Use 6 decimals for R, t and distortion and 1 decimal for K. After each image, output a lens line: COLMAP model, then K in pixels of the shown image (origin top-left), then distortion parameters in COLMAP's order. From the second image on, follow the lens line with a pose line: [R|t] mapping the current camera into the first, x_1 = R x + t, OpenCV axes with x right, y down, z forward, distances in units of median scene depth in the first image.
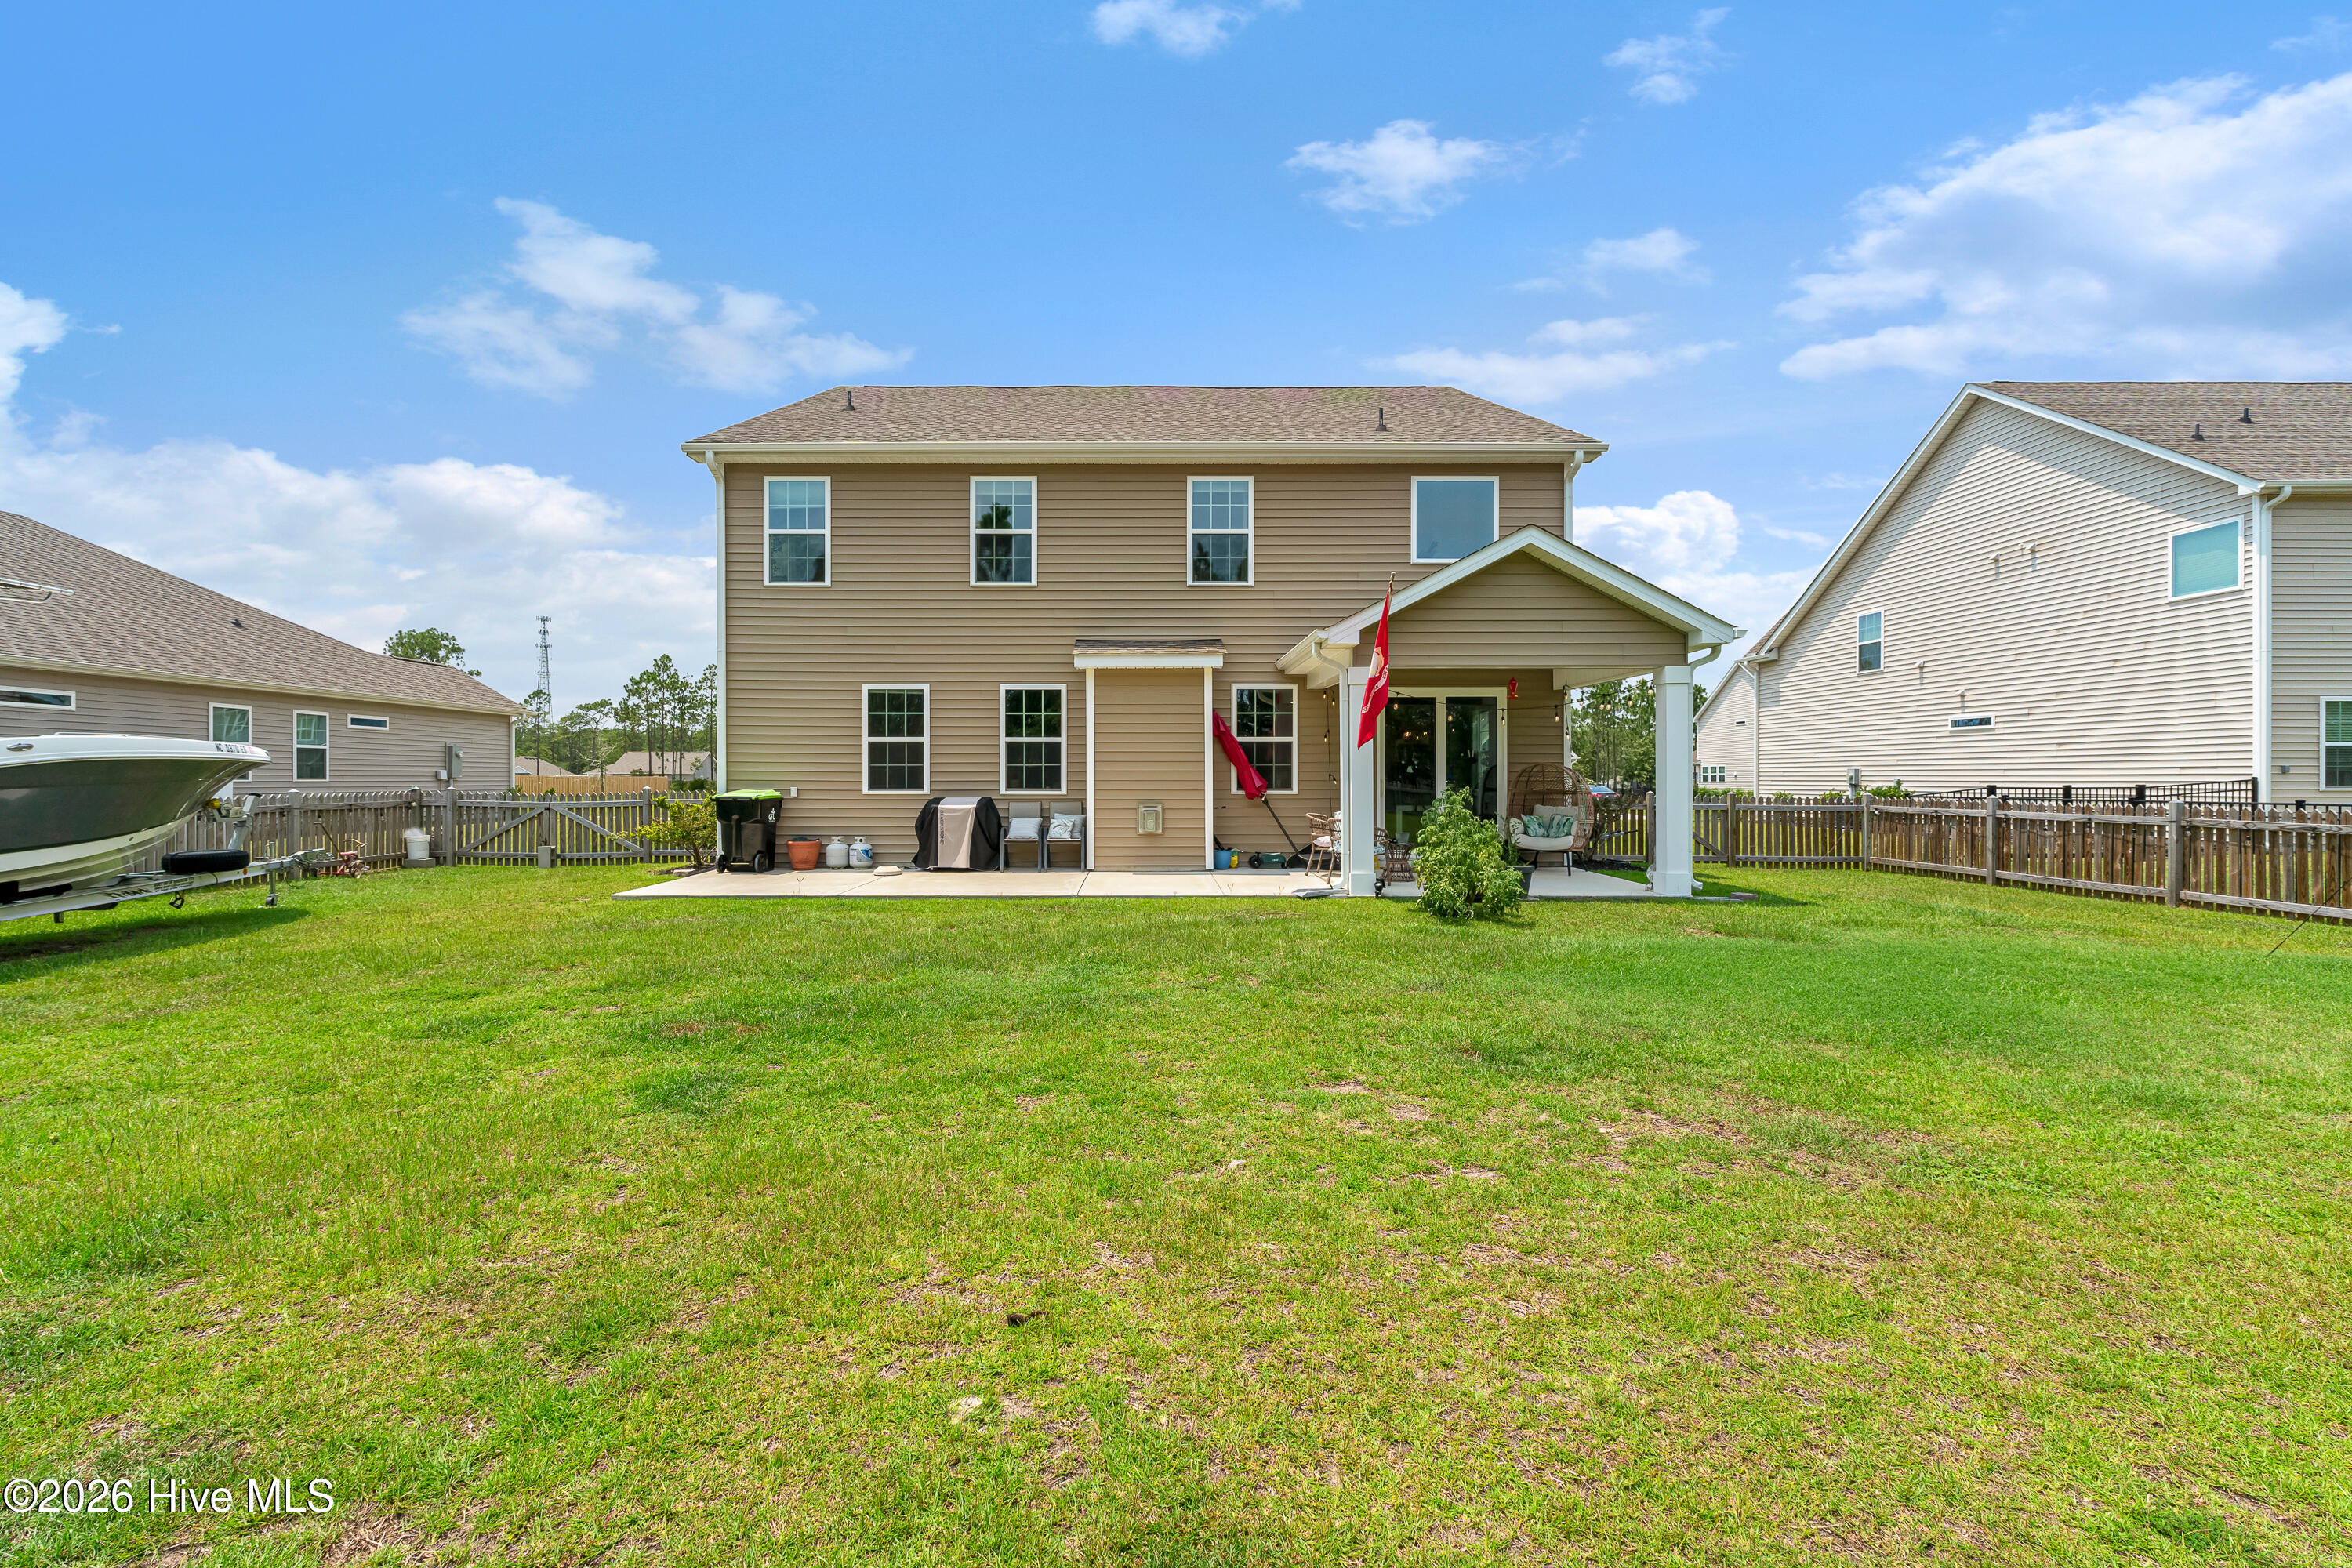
lens RADIAL K [[993.9, 0, 1159.7], [0, 993.9, 787.4], [0, 0, 1]] dist [0.003964, 0.000359]
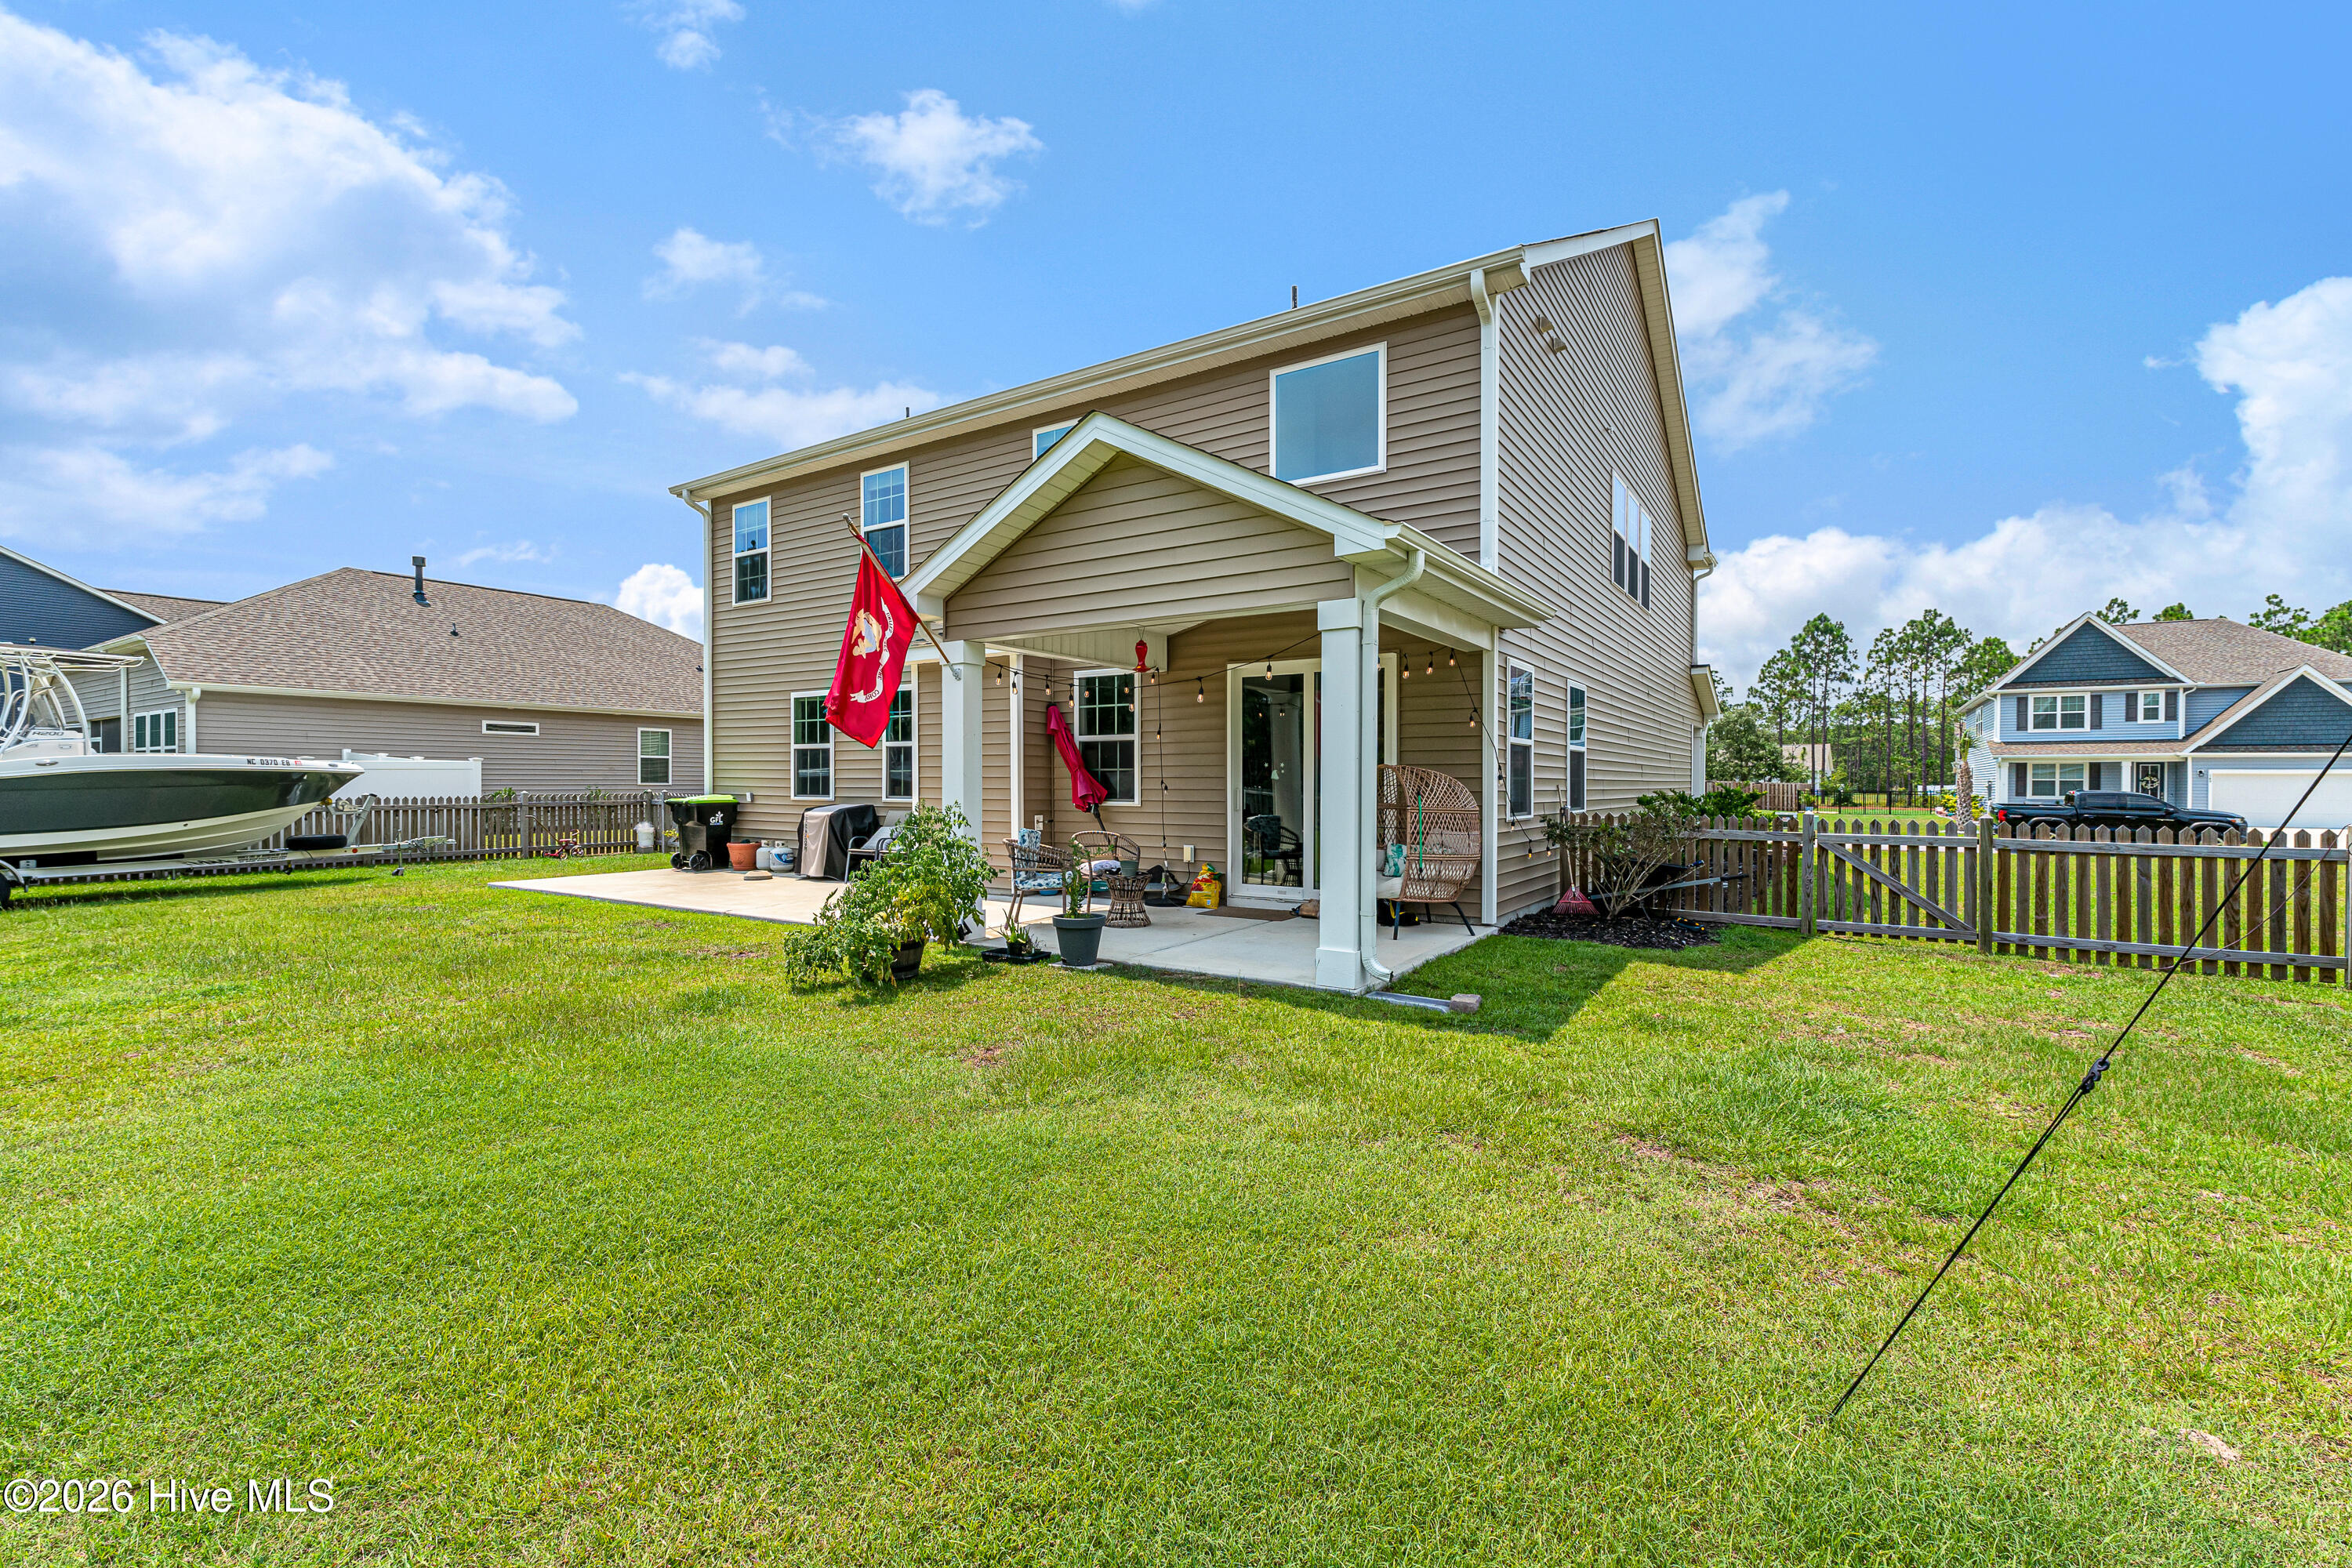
lens RADIAL K [[1018.9, 0, 1133.0], [0, 1018.9, 796.5], [0, 0, 1]] dist [0.029408, -0.014910]
pose [[0.810486, 0.010772, -0.585660, 0.609454], [-0.008755, 0.999942, 0.006277, -0.006684], [0.585693, 0.000040, 0.810533, 0.350434]]
